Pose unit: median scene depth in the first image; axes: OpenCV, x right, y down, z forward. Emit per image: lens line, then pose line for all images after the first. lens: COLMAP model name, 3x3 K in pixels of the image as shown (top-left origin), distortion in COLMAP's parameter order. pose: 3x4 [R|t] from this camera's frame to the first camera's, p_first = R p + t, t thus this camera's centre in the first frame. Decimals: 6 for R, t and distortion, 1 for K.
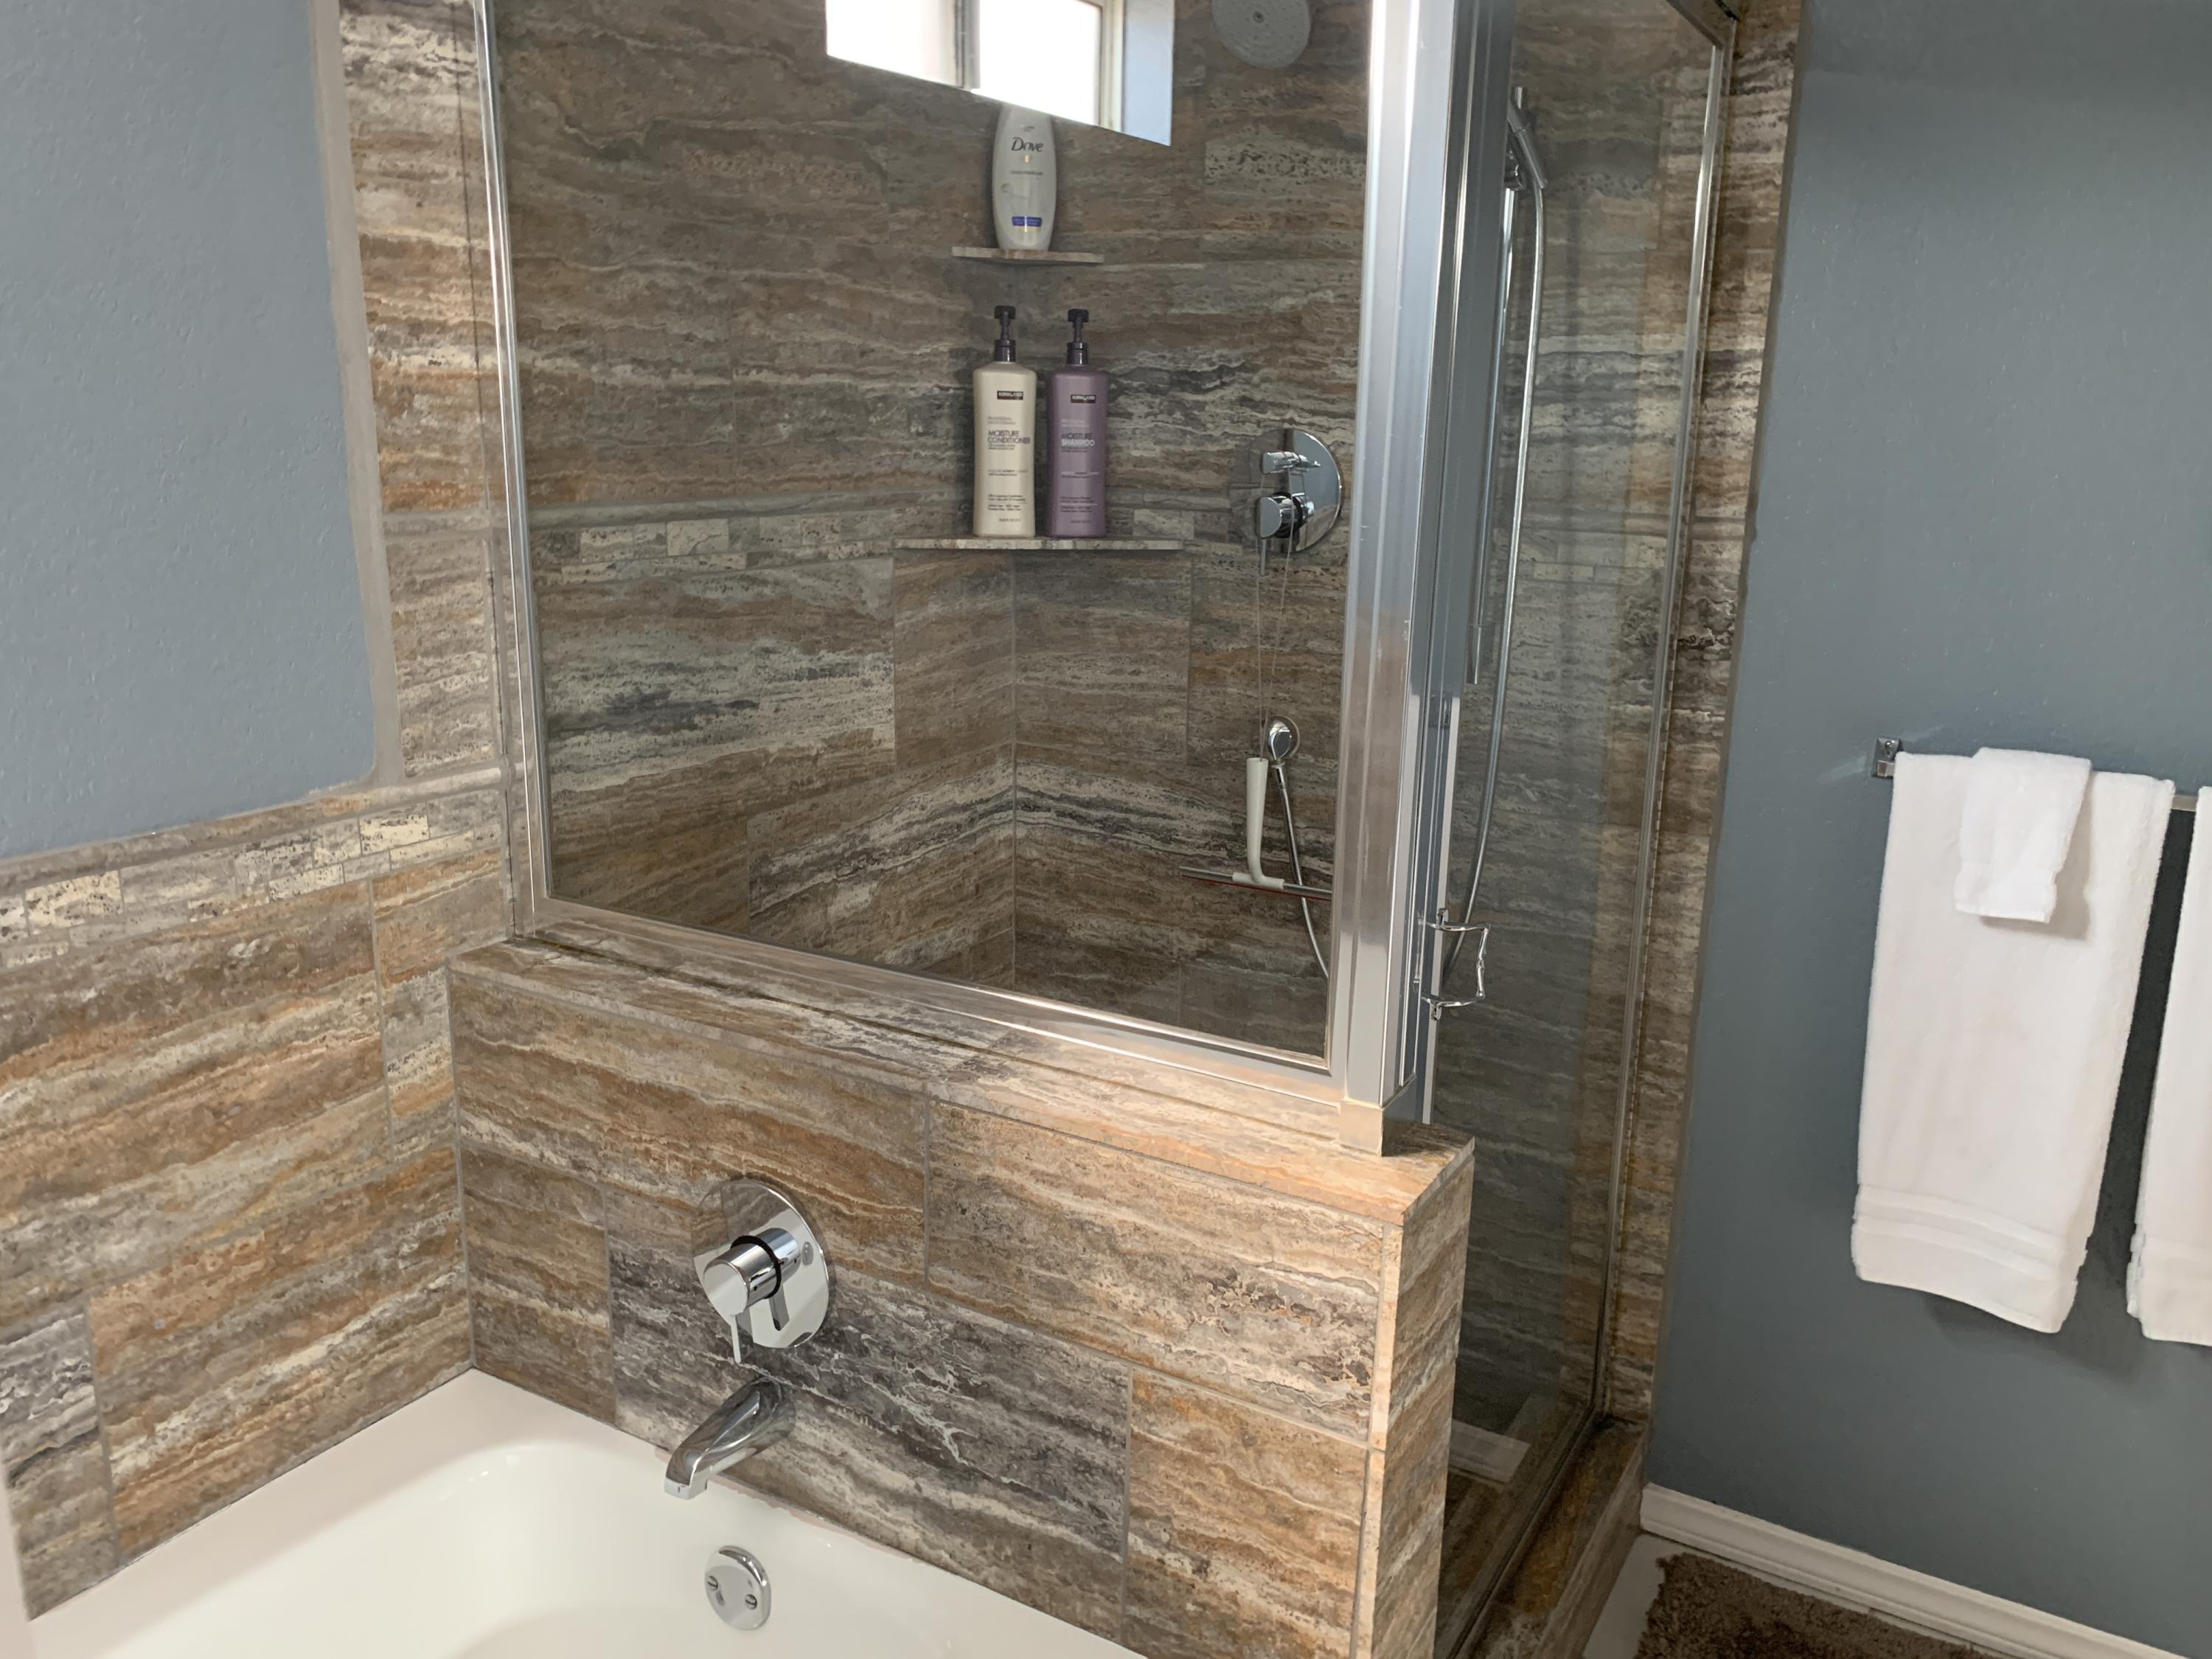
lens RADIAL K [[1666.6, 0, 1094.9], [0, 1666.6, 834.4], [0, 0, 1]] dist [0.026644, -0.031515]
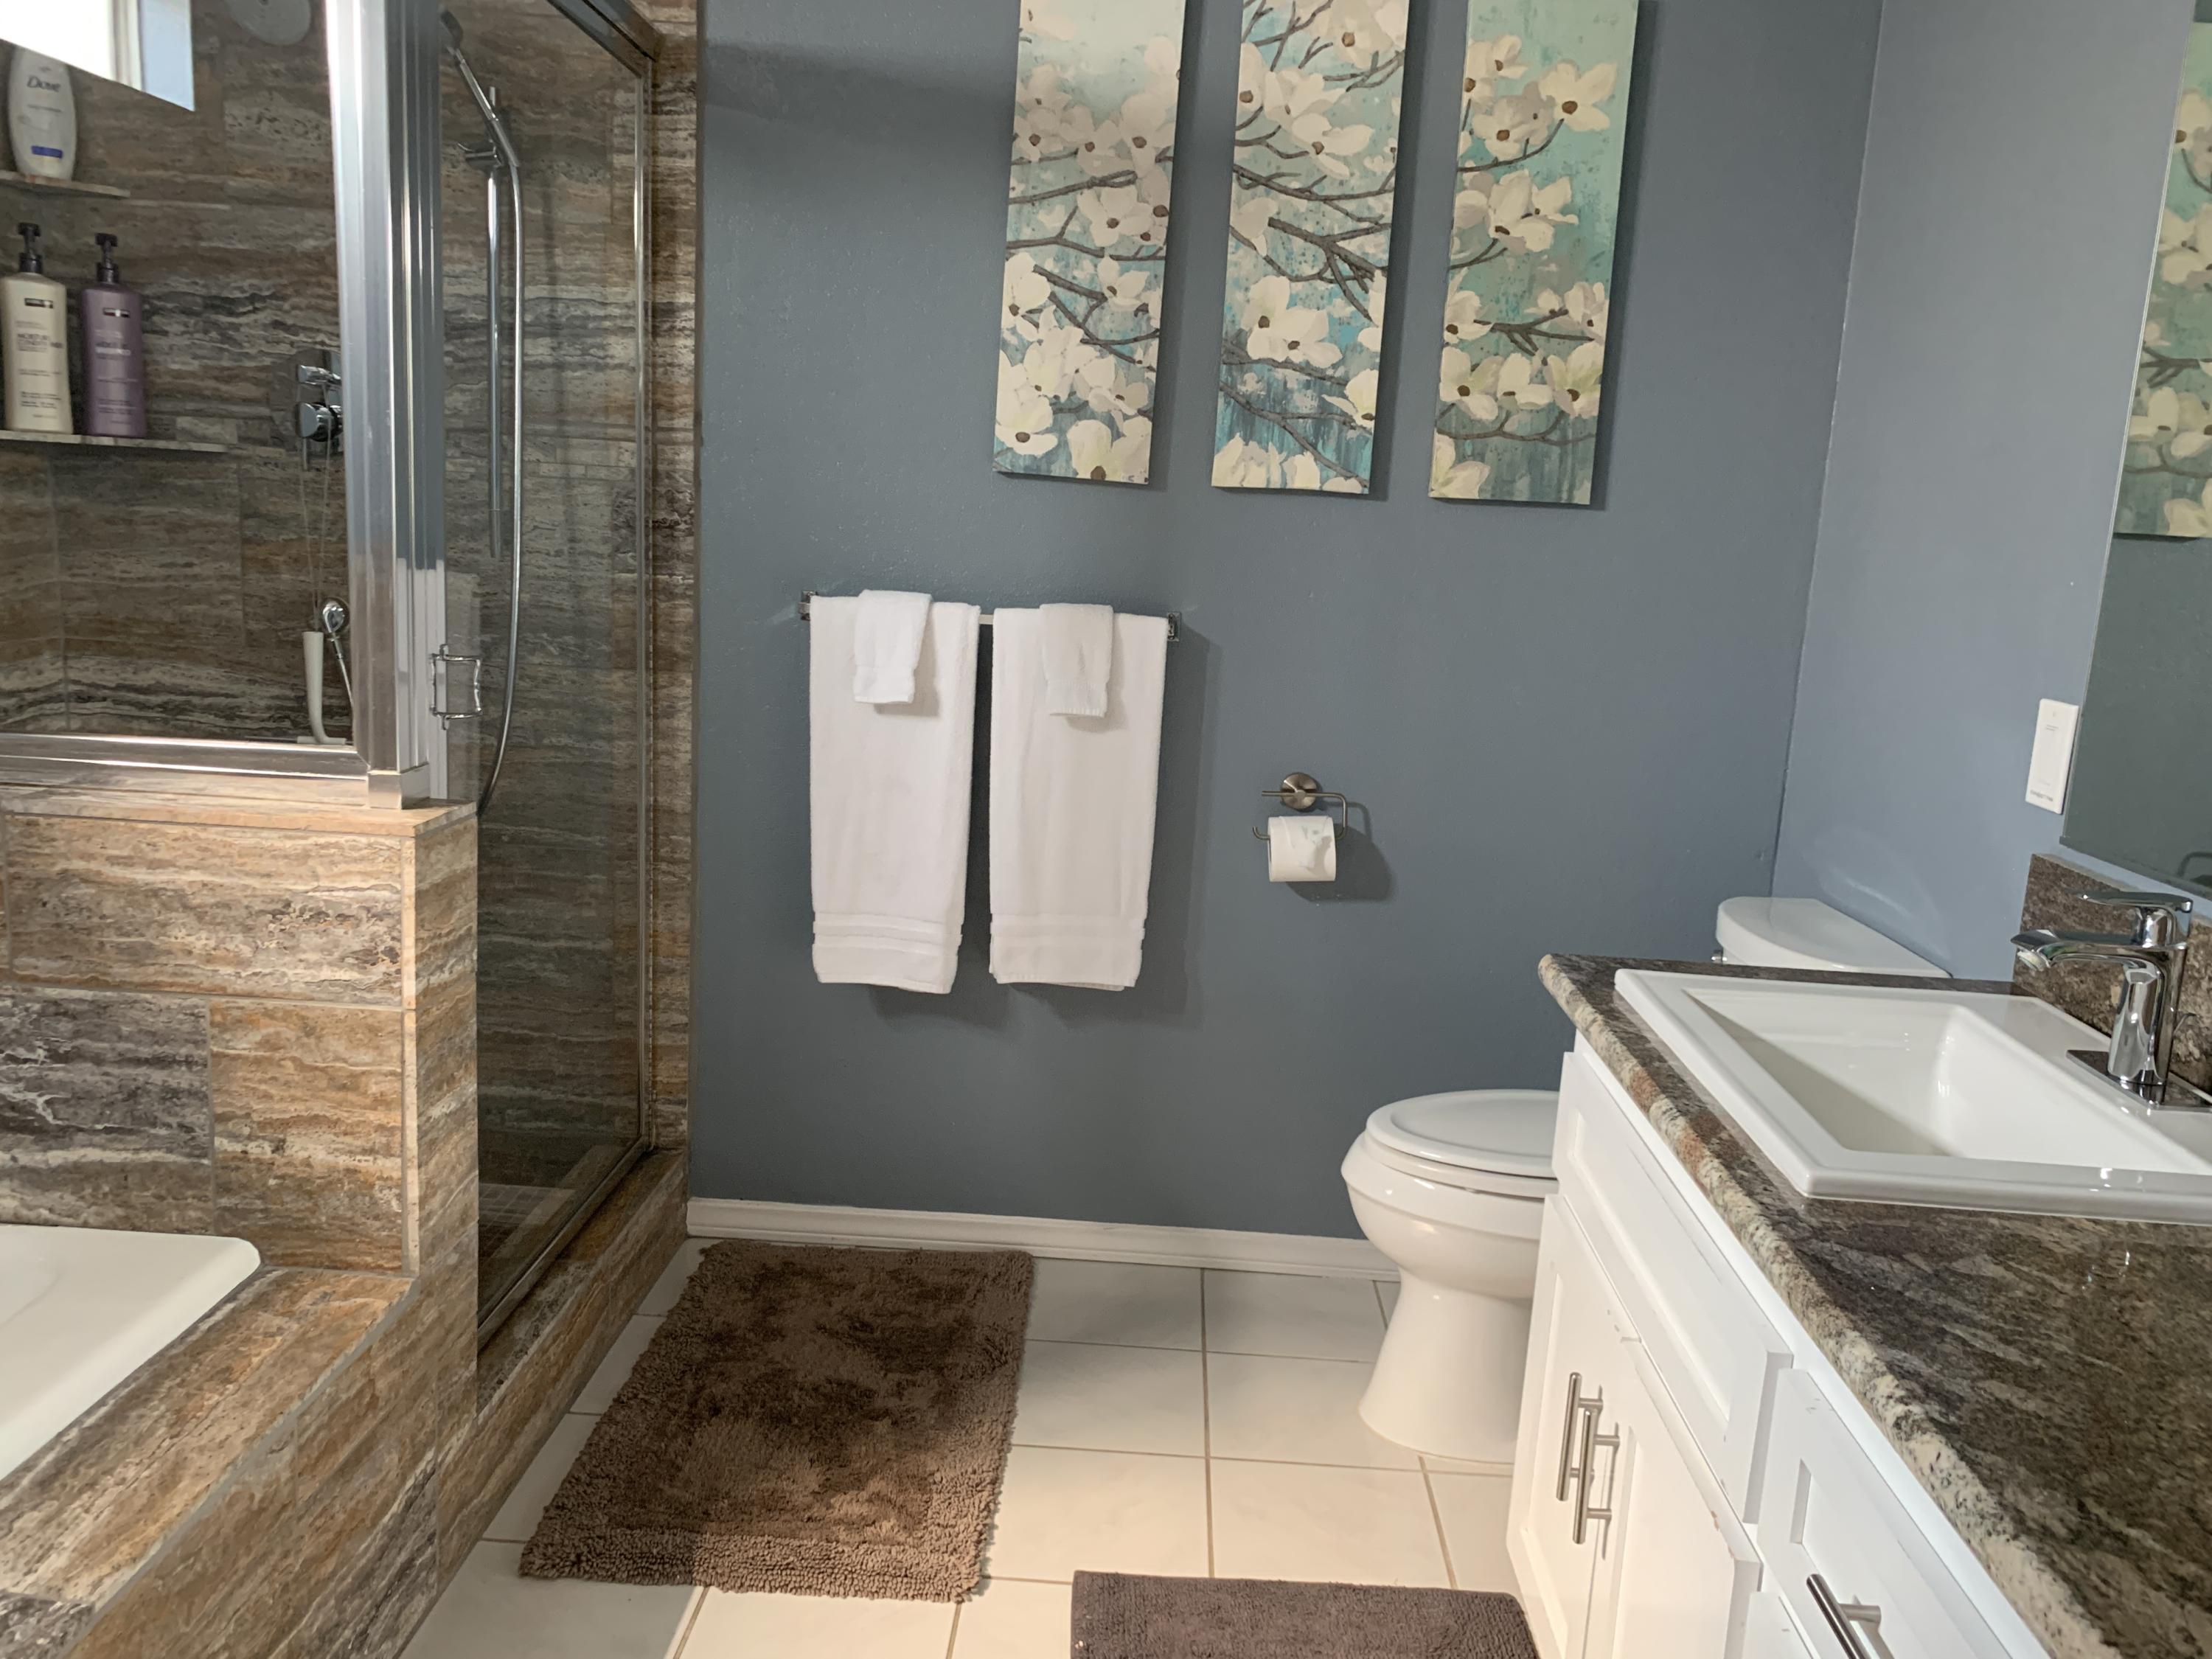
lens RADIAL K [[1666.6, 0, 1065.8], [0, 1666.6, 782.6], [0, 0, 1]] dist [0.026644, -0.031515]
pose [[0.878109, -0.058315, 0.474894, -0.000226], [0.086552, 0.995530, -0.037792, 0.166310], [-0.470568, 0.074289, 0.879231, -0.287053]]
